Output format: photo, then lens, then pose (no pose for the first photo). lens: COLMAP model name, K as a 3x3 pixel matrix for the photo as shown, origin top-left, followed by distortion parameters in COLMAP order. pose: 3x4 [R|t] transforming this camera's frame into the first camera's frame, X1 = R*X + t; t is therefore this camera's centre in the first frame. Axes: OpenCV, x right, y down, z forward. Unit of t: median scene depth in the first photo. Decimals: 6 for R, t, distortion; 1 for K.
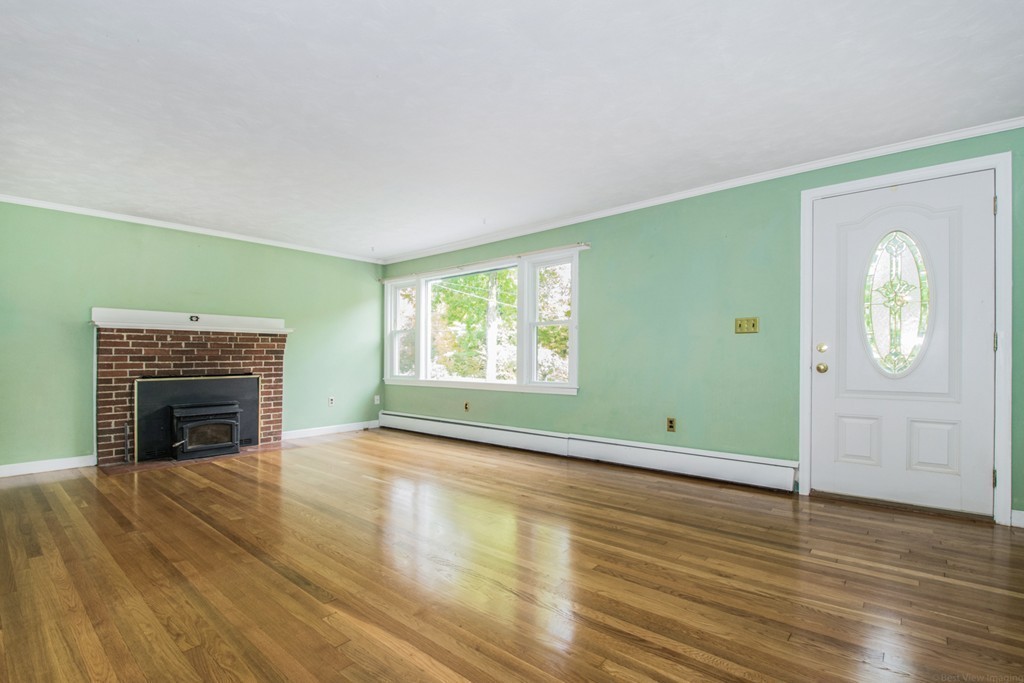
lens RADIAL K [[471.0, 0, 527.2], [0, 471.0, 354.6], [0, 0, 1]] dist [-0.001808, -0.001185]
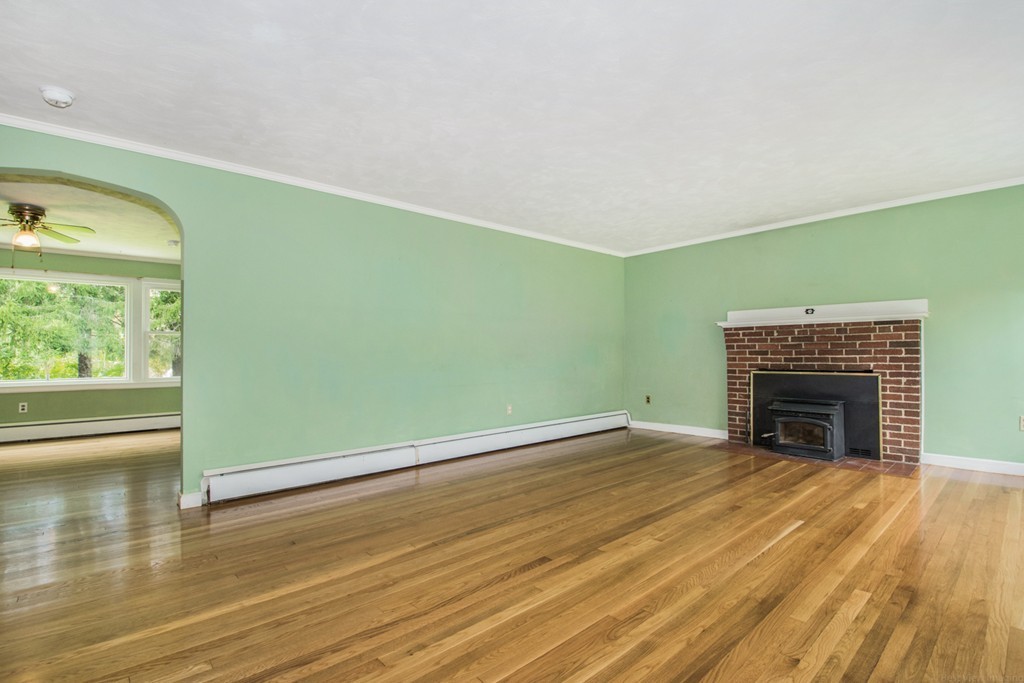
lens RADIAL K [[471.0, 0, 527.2], [0, 471.0, 354.6], [0, 0, 1]] dist [-0.001808, -0.001185]
pose [[-0.130803, 0.007952, -0.991377, 0.335420], [0.014007, 0.999883, 0.006172, -0.001908], [0.991309, -0.013079, -0.130899, 0.572394]]
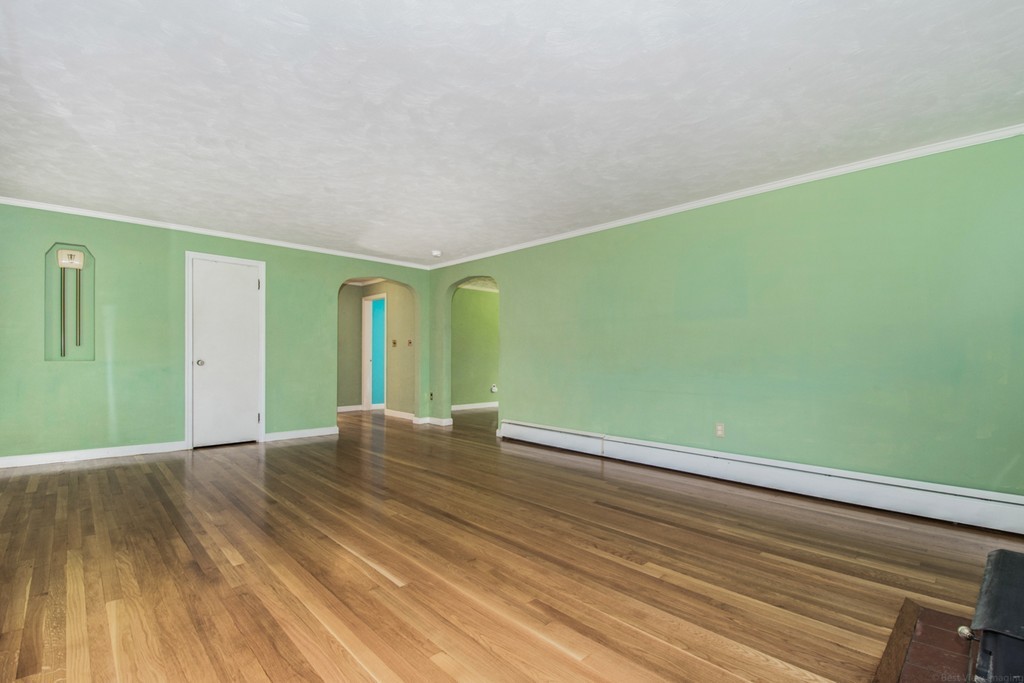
lens RADIAL K [[490.4, 0, 534.3], [0, 490.4, 365.3], [0, 0, 1]] dist [-0.000501, 0.000001]
pose [[-0.993682, -0.006638, 0.112036, -0.463683], [-0.005720, 0.999947, 0.008510, 0.009259], [-0.112086, 0.007815, -0.993668, 1.266402]]
